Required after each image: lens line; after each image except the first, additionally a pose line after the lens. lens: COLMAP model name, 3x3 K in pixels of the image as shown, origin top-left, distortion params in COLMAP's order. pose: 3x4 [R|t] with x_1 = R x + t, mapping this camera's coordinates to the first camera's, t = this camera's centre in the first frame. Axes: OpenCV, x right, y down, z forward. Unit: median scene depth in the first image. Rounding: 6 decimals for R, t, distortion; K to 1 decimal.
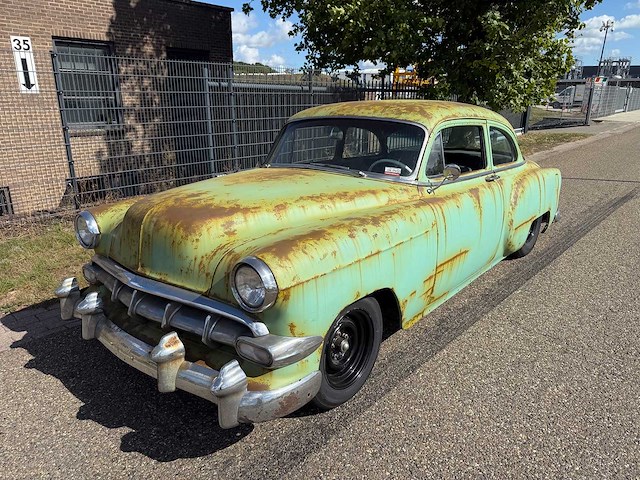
lens RADIAL K [[452.8, 0, 320.6], [0, 452.8, 242.6], [0, 0, 1]] dist [0.023307, -0.033375]
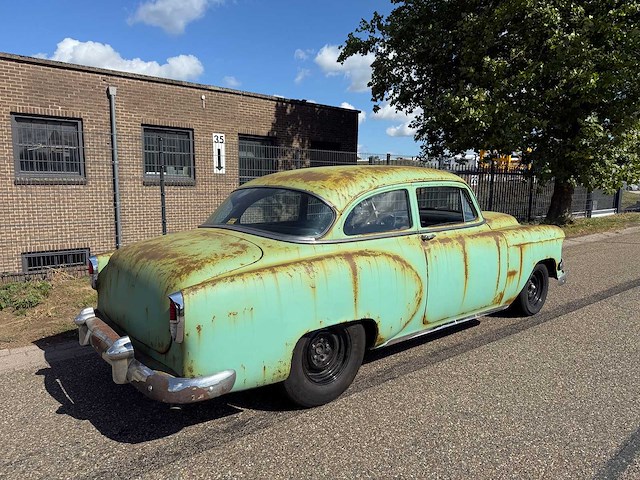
lens RADIAL K [[452.8, 0, 325.6], [0, 452.8, 246.9], [0, 0, 1]] dist [0.023307, -0.033375]
pose [[0.987024, 0.037124, -0.156220, -0.132267], [-0.061507, 0.986112, -0.154270, 0.096421], [0.148324, 0.161877, 0.975600, -0.297246]]
